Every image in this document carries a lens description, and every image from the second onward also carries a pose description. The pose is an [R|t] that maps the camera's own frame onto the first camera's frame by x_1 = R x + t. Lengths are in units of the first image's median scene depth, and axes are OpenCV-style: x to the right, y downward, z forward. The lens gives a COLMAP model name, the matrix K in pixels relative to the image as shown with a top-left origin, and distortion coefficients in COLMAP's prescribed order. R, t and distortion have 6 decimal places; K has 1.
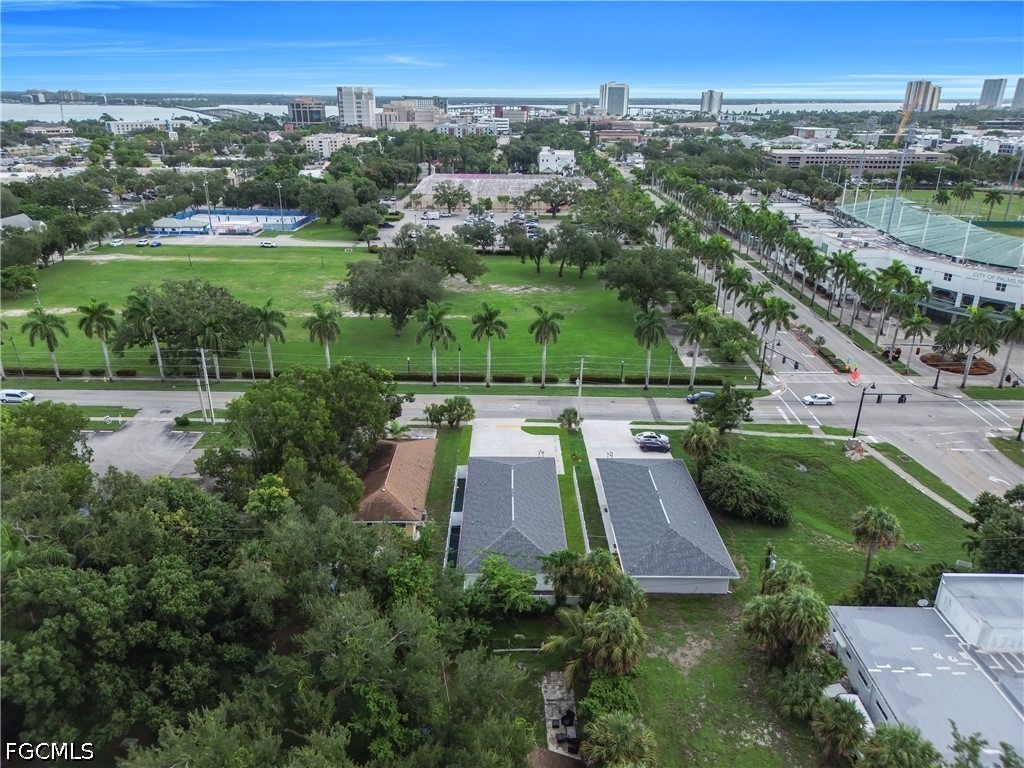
lens RADIAL K [[714.8, 0, 510.1], [0, 714.8, 382.6], [0, 0, 1]] dist [0.051642, -0.054691]
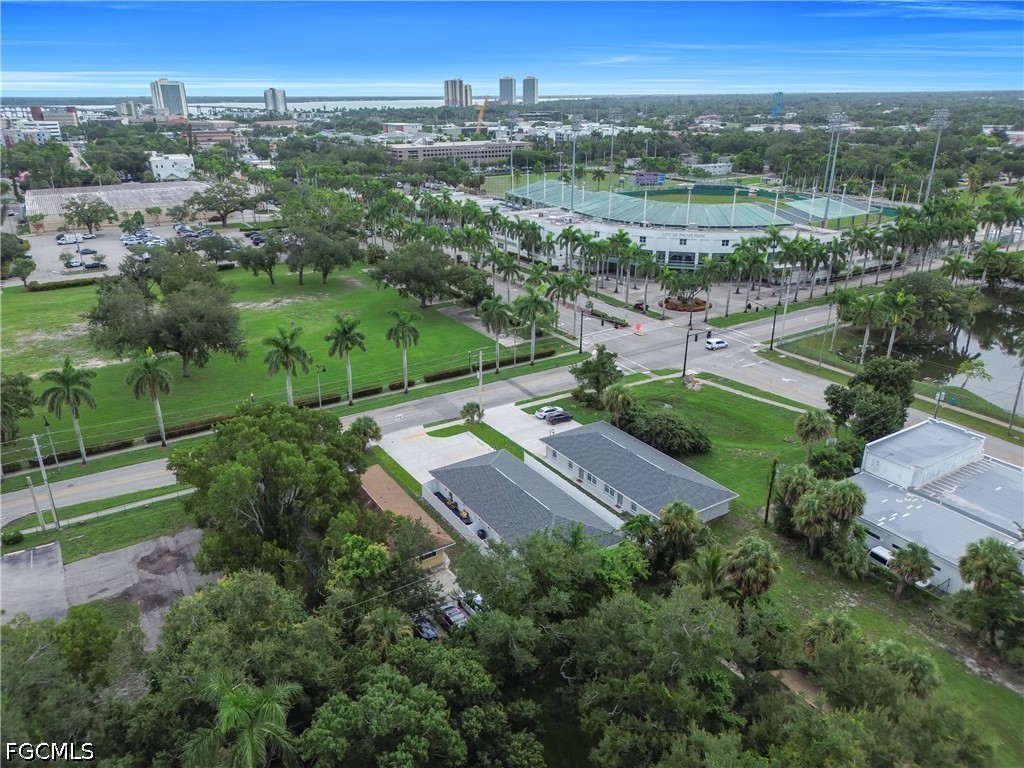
lens RADIAL K [[714.8, 0, 510.1], [0, 714.8, 382.6], [0, 0, 1]] dist [0.051642, -0.054691]
pose [[0.842541, -0.209682, 0.496143, -0.318680], [0.208568, 0.976262, 0.058406, -0.034132], [-0.496612, 0.054270, 0.866274, 0.086734]]
